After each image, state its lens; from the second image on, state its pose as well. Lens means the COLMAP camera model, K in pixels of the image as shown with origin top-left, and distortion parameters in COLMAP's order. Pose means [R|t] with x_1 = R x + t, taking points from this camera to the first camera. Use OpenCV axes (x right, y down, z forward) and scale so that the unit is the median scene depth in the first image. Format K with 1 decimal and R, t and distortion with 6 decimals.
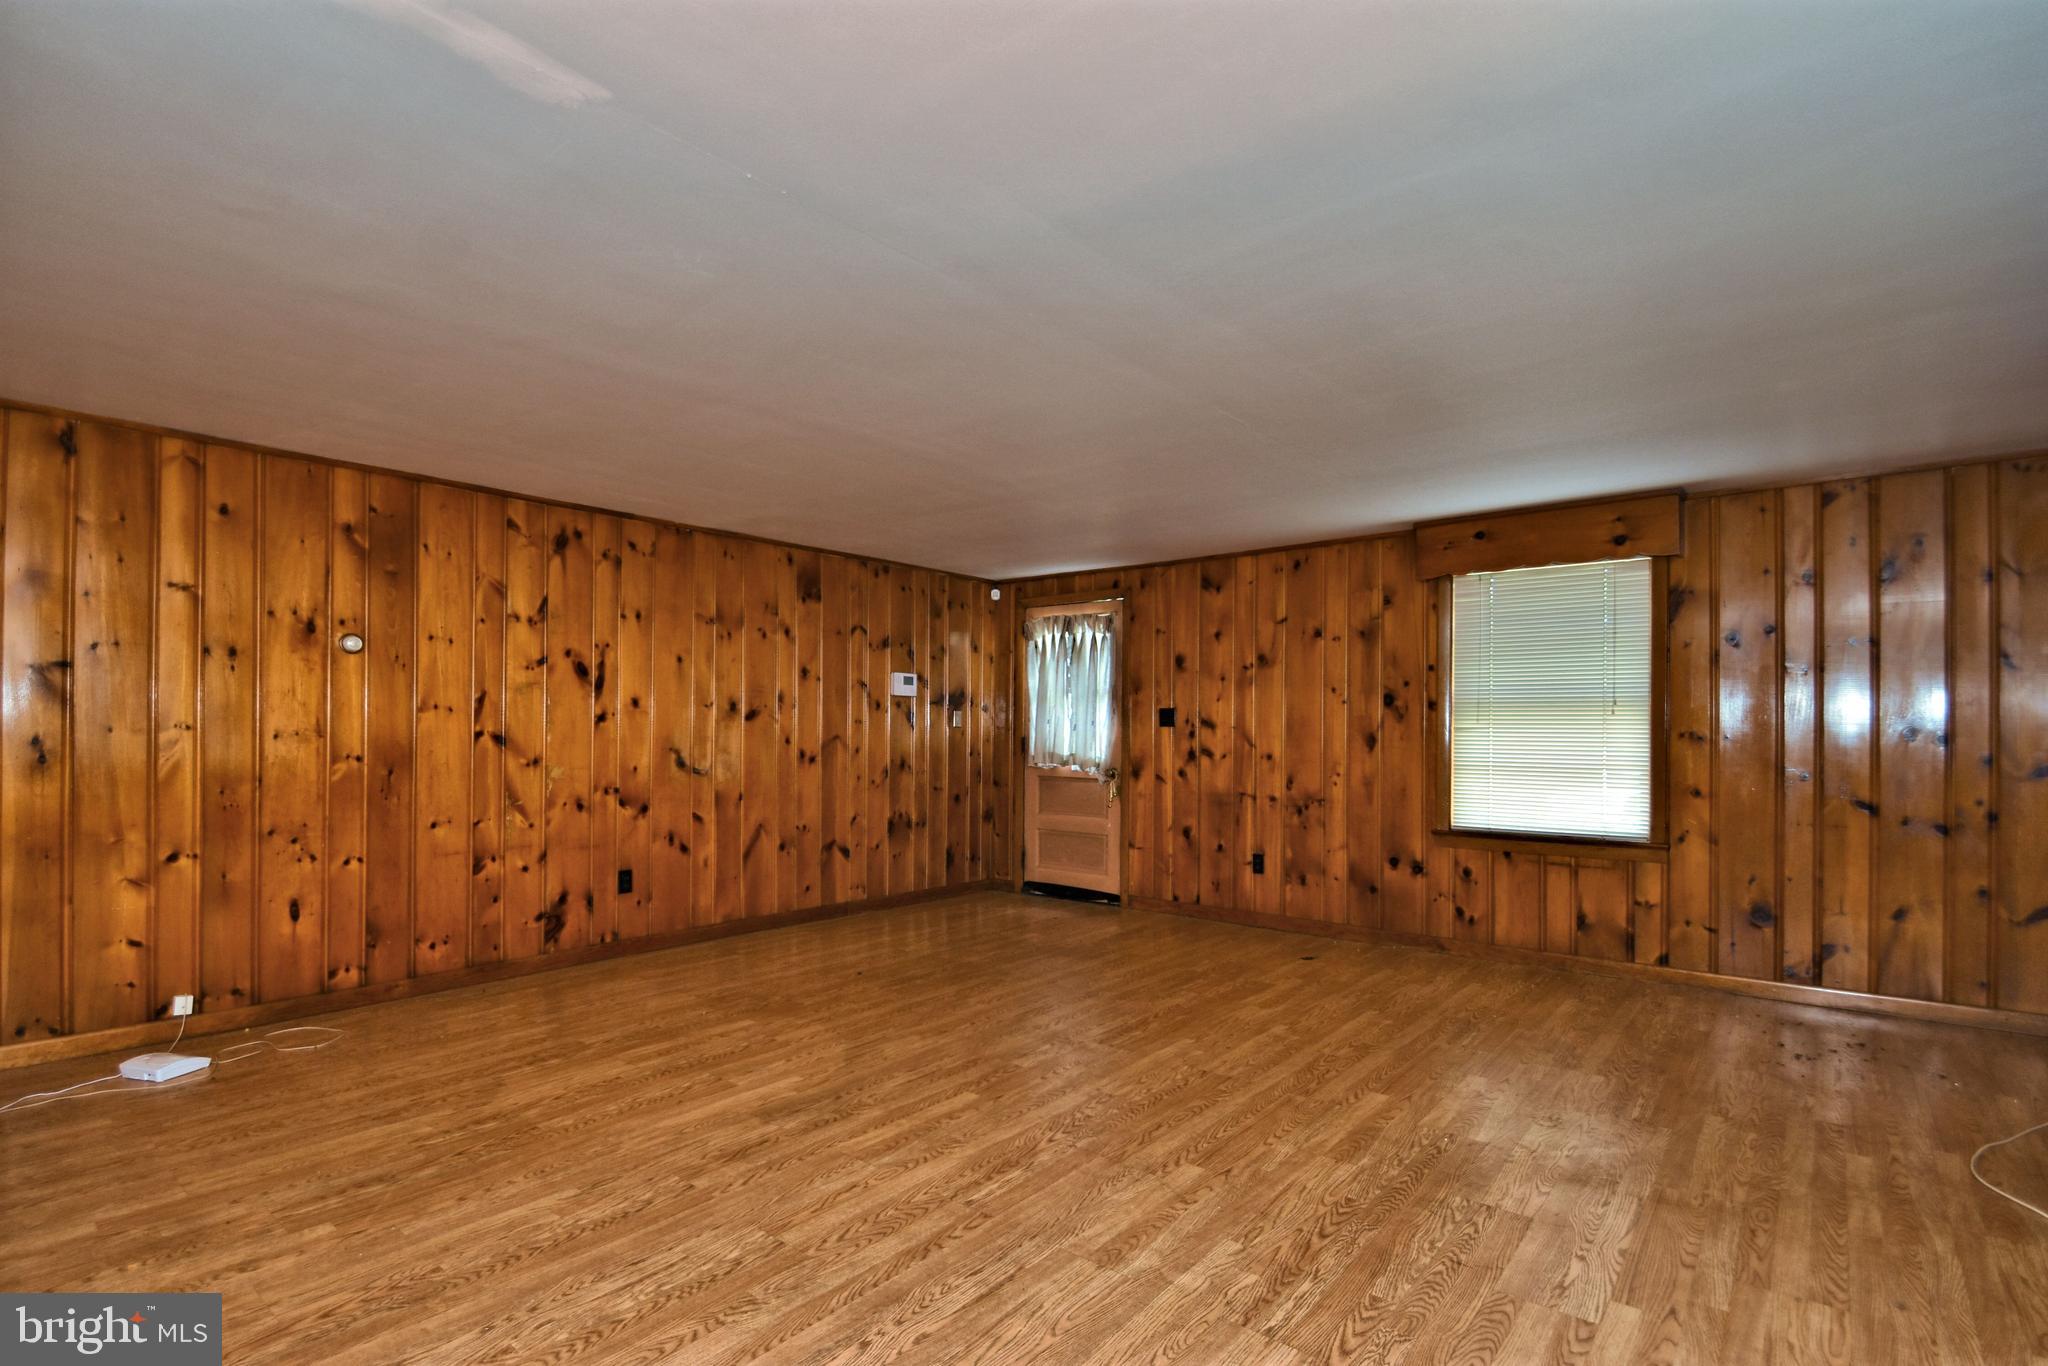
lens RADIAL K [[977.4, 0, 985.2], [0, 977.4, 737.8], [0, 0, 1]] dist [-0.005896, -0.000639]
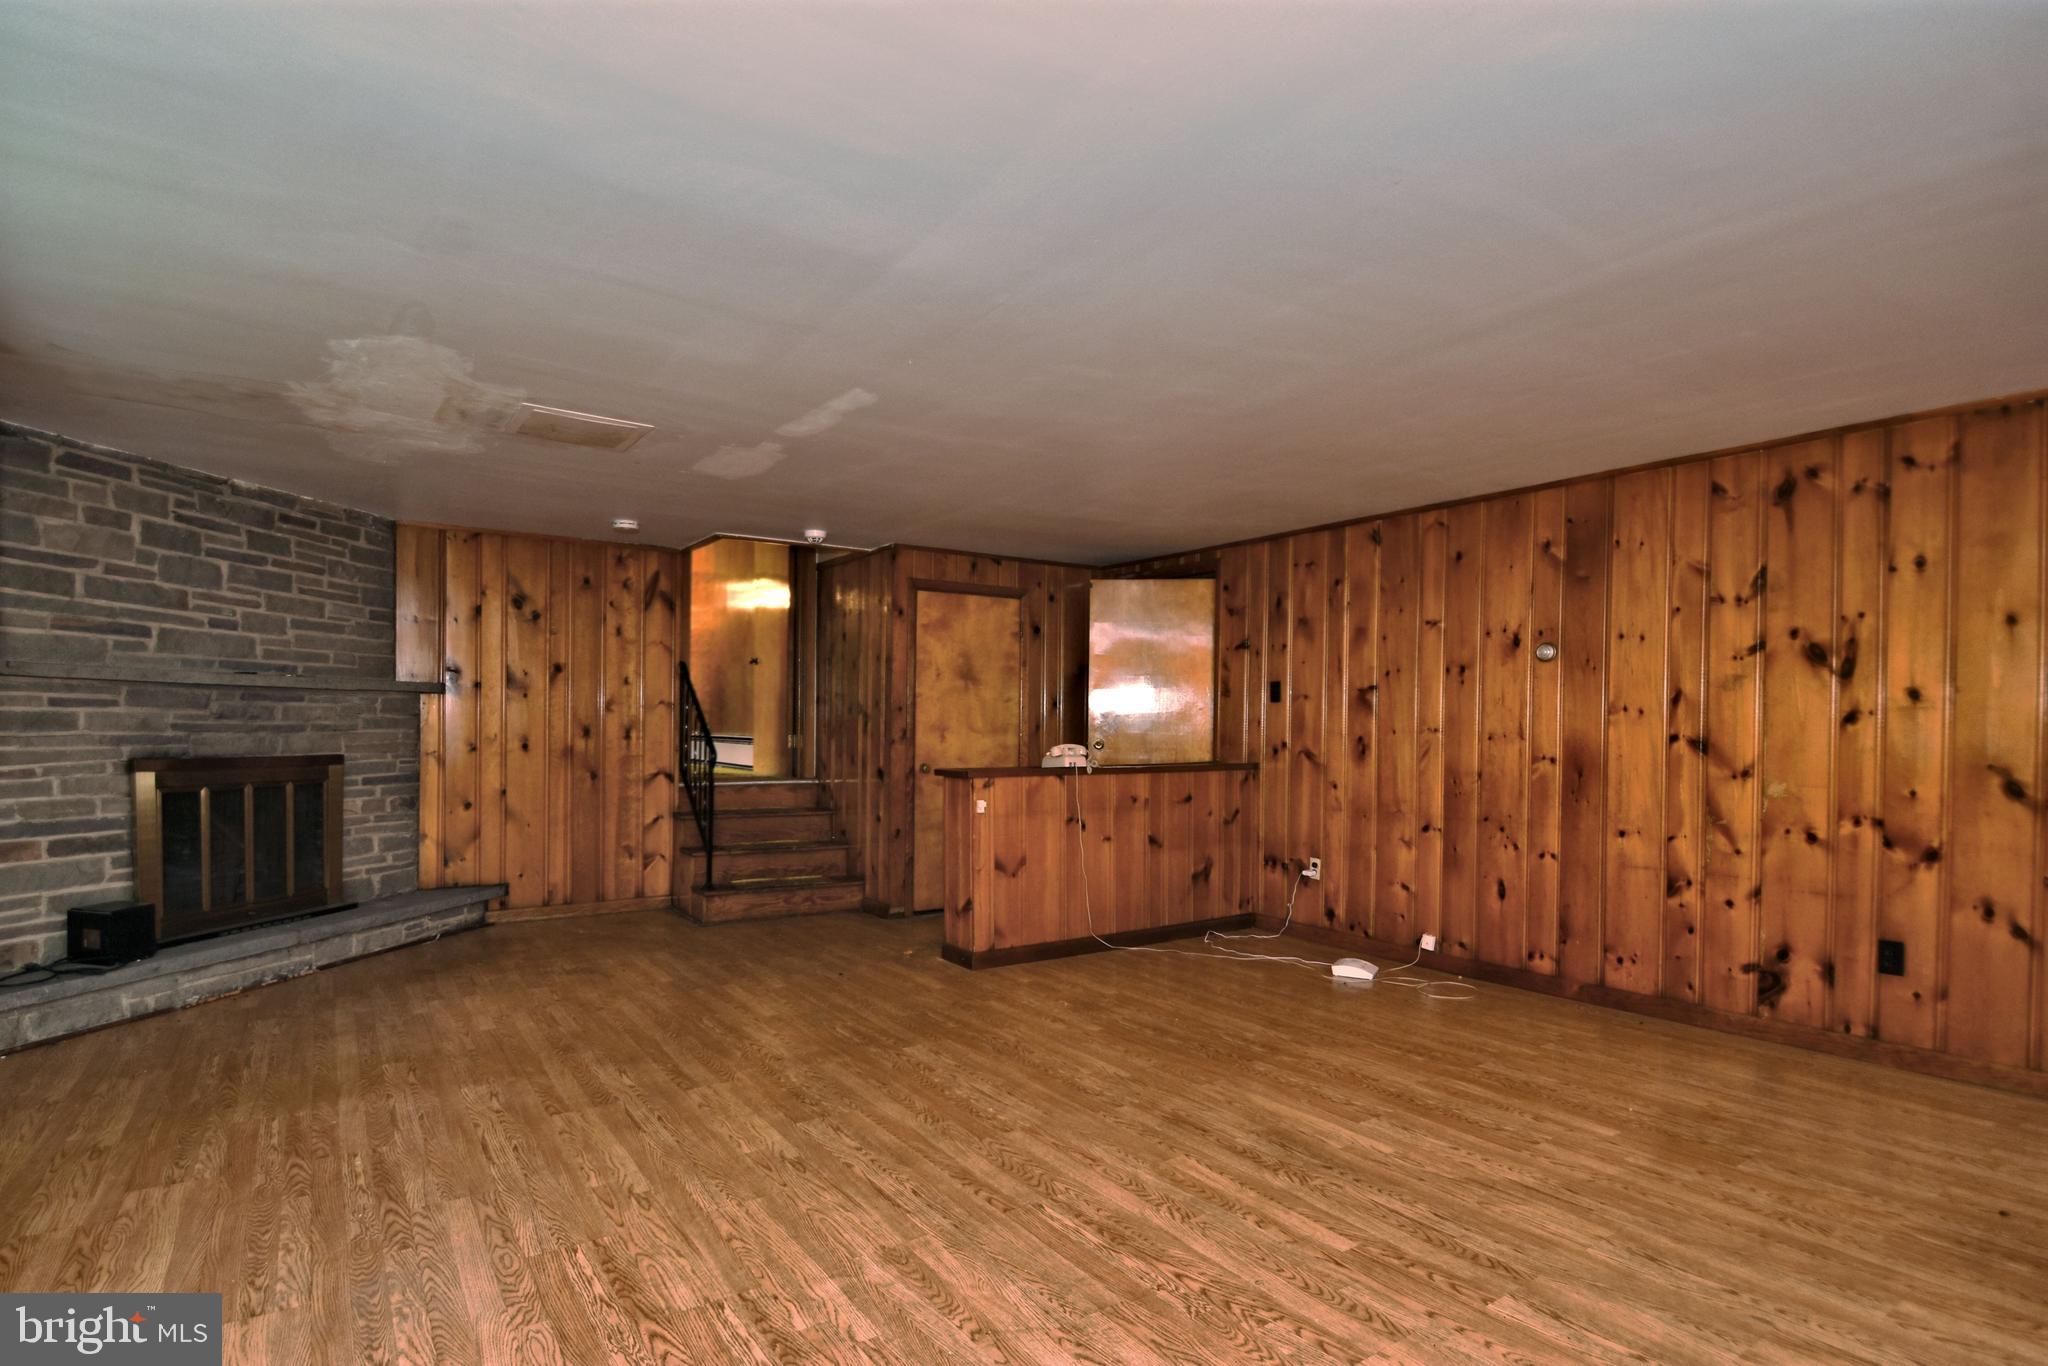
lens RADIAL K [[1029.9, 0, 1018.9], [0, 1029.9, 717.7], [0, 0, 1]] dist [-0.000110, -0.019578]
pose [[-0.264648, -0.016217, -0.964209, 0.588680], [-0.017124, 0.999780, -0.012115, -0.000974], [0.964193, 0.013305, -0.264867, 0.739033]]
